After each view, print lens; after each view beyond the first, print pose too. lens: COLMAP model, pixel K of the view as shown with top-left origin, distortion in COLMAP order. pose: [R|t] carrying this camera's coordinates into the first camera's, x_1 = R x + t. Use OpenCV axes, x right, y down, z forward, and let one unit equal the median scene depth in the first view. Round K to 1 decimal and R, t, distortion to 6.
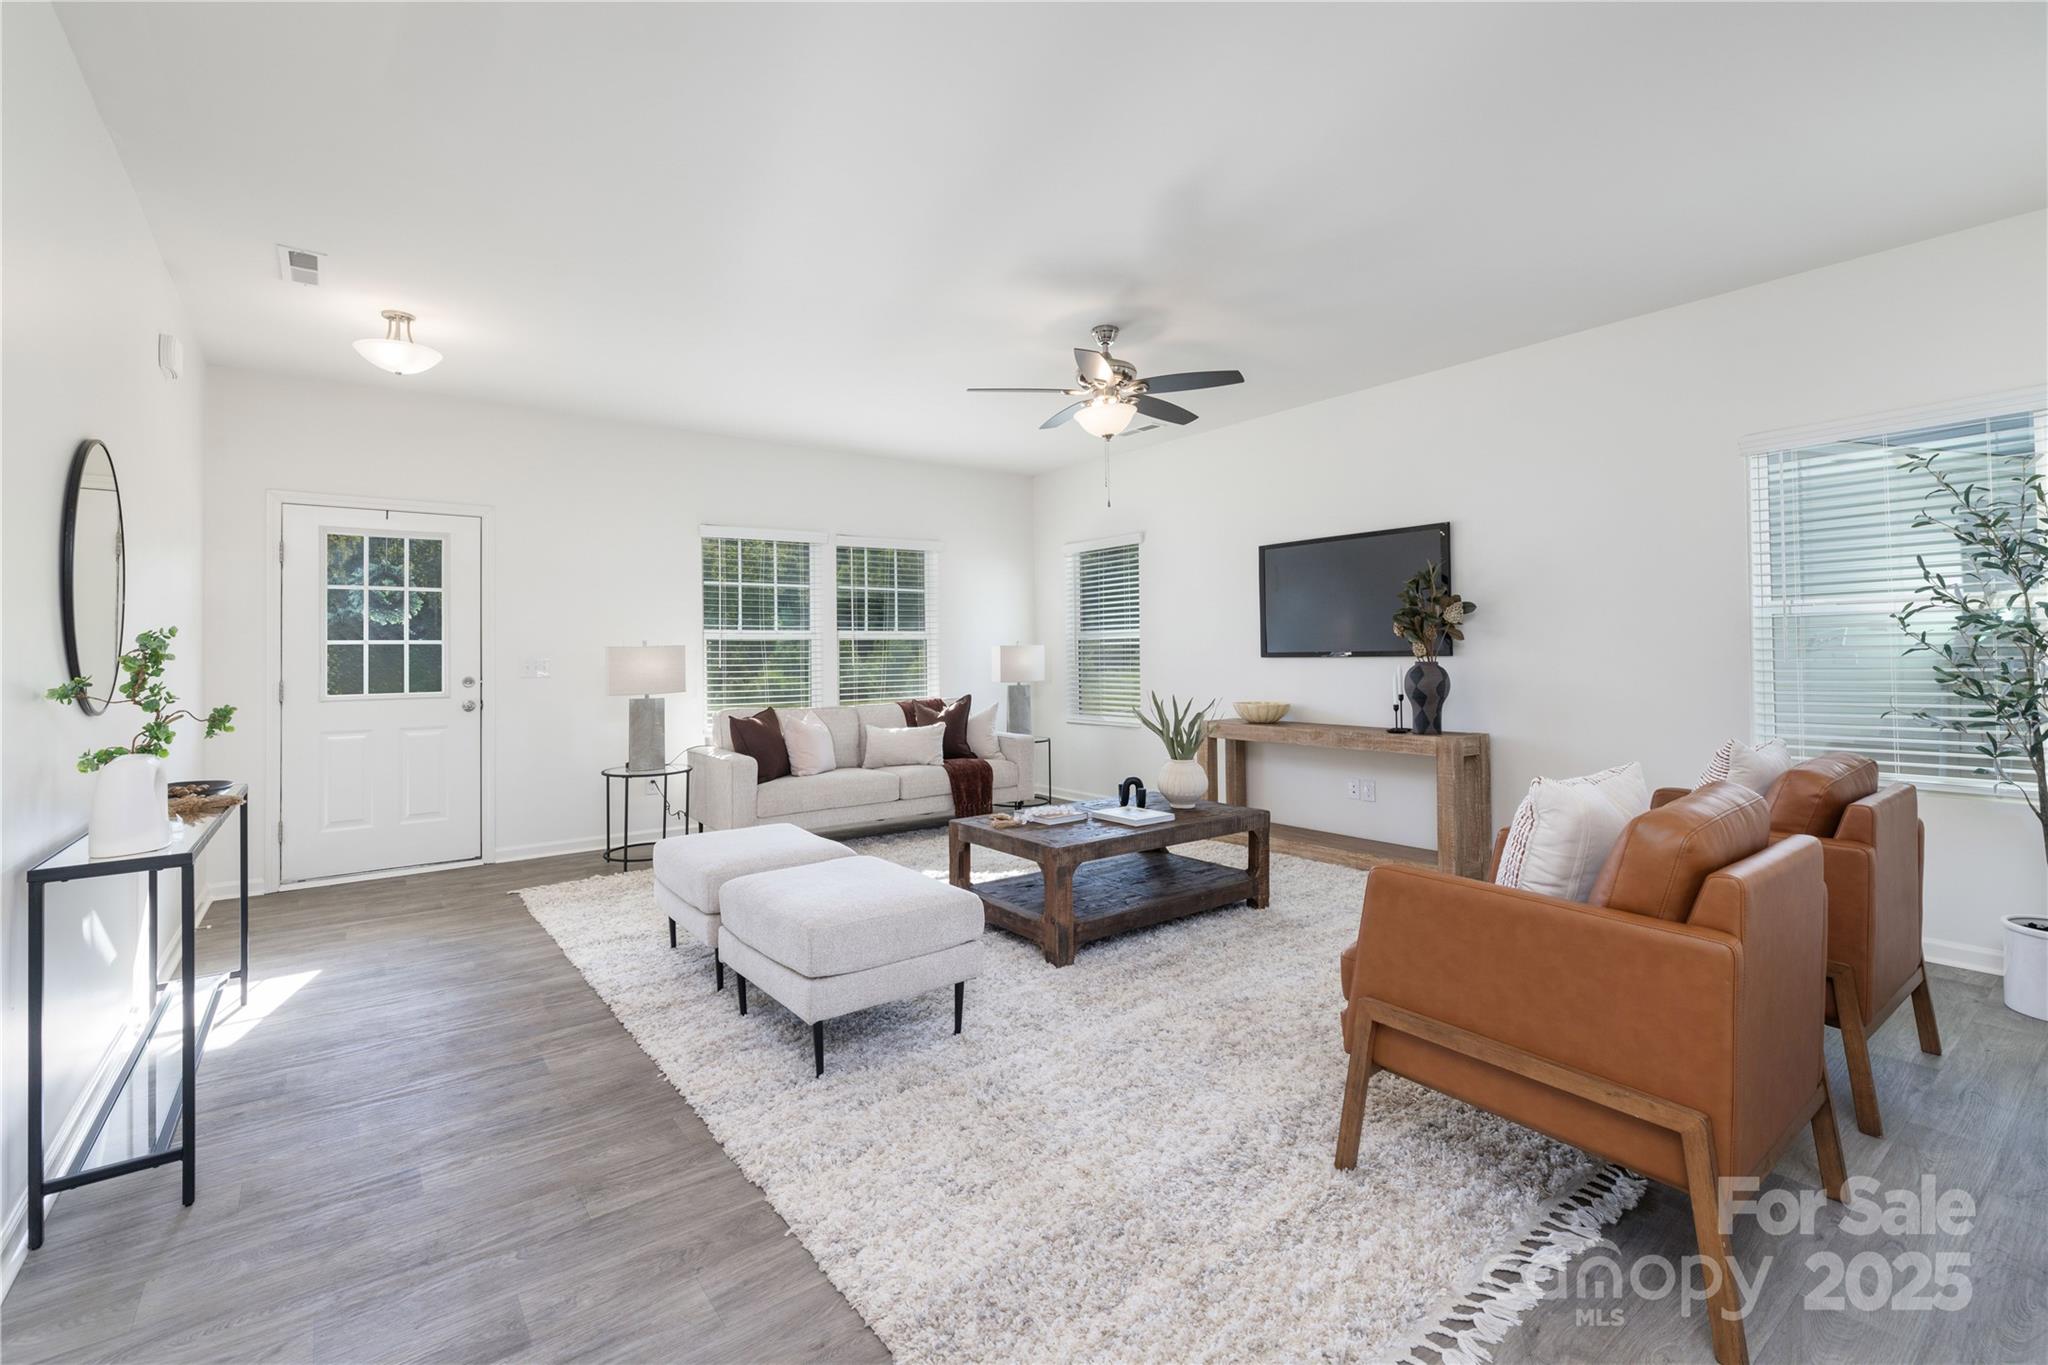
lens RADIAL K [[902.1, 0, 1029.0], [0, 902.1, 651.9], [0, 0, 1]] dist [0.005681, -0.000258]
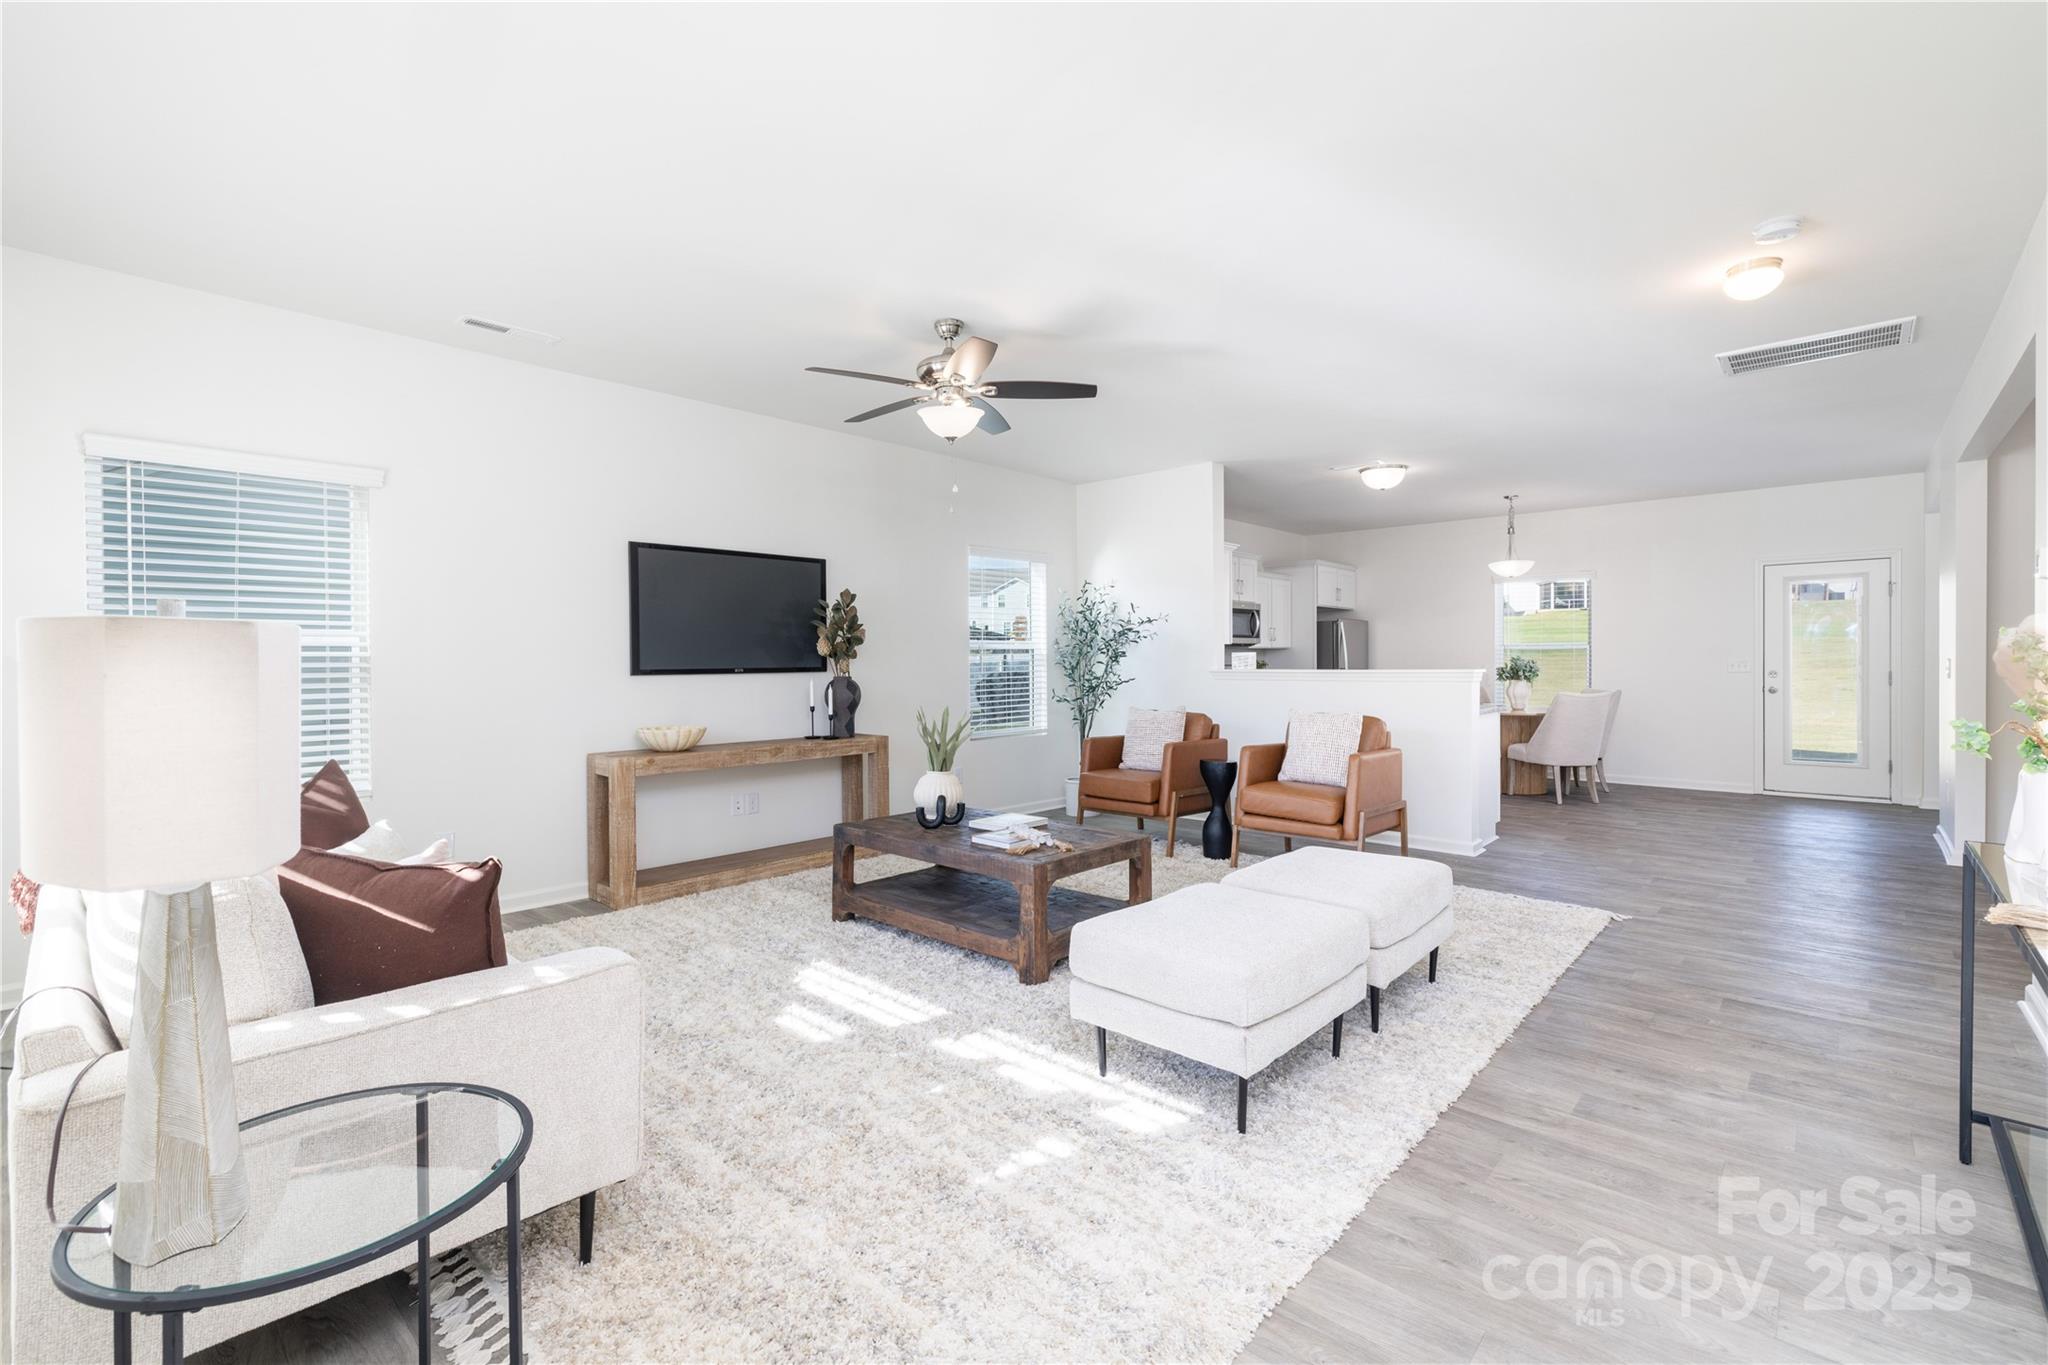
lens RADIAL K [[890.0, 0, 1019.2], [0, 890.0, 667.2], [0, 0, 1]] dist [-0.000036, 0.000070]
pose [[-0.168597, 0.006076, 0.985666, -1.014859], [0.008155, 0.999955, -0.004769, 0.008742], [-0.985651, 0.007234, -0.168639, 1.300560]]
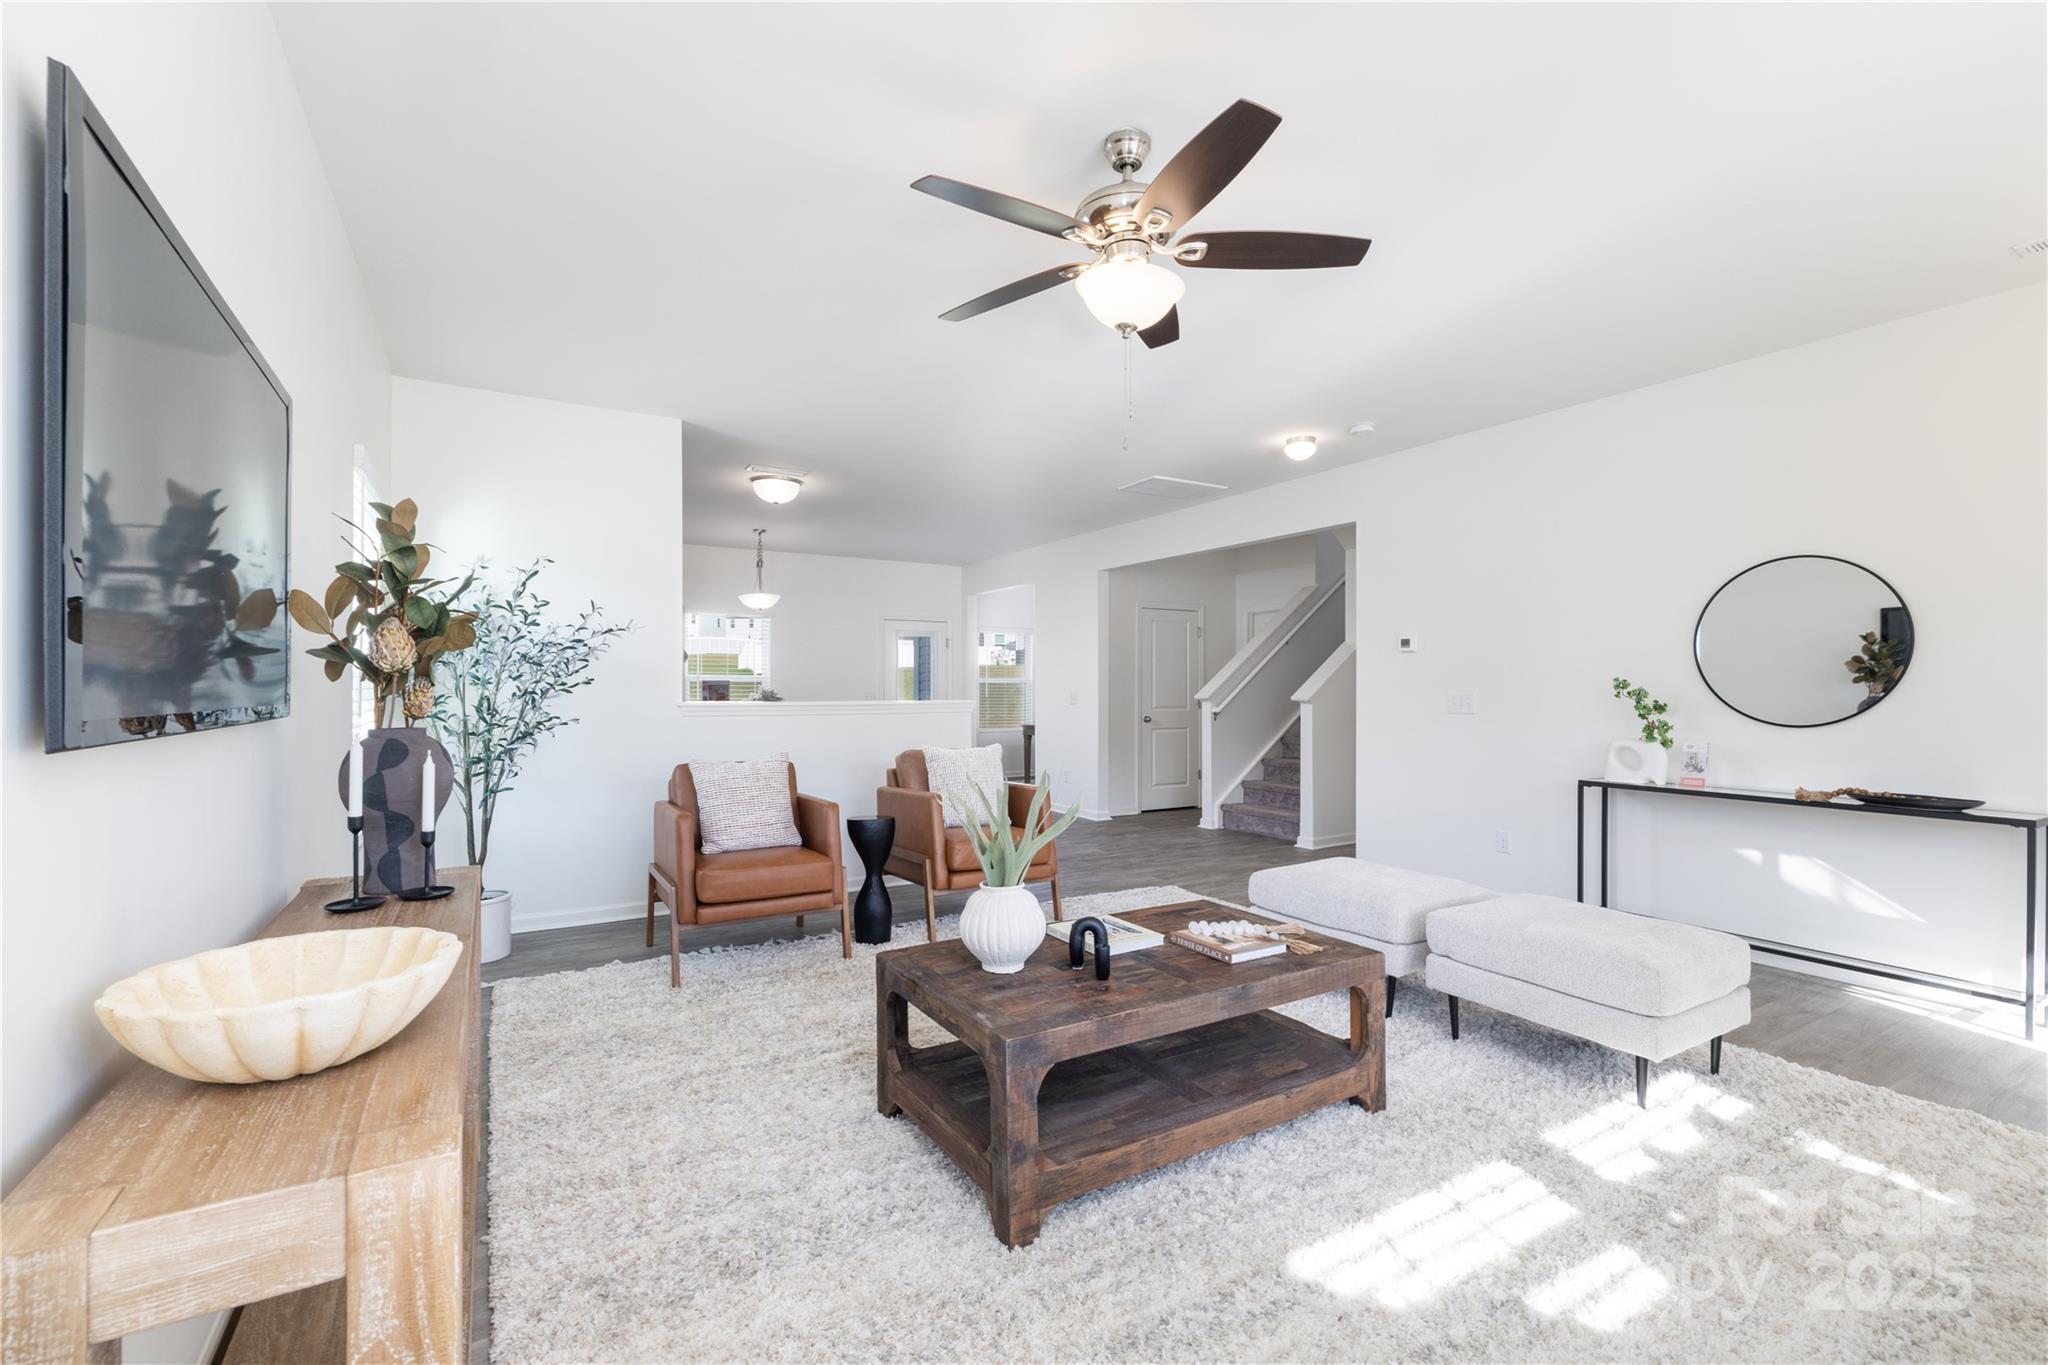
lens RADIAL K [[919.8, 0, 990.7], [0, 919.8, 683.8], [0, 0, 1]] dist [-0.000783, 0.000083]
pose [[-0.994211, 0.015547, 0.106312, 0.160850], [0.015103, 0.999874, -0.004983, -0.014946], [-0.106376, -0.003349, -0.994320, 1.939112]]
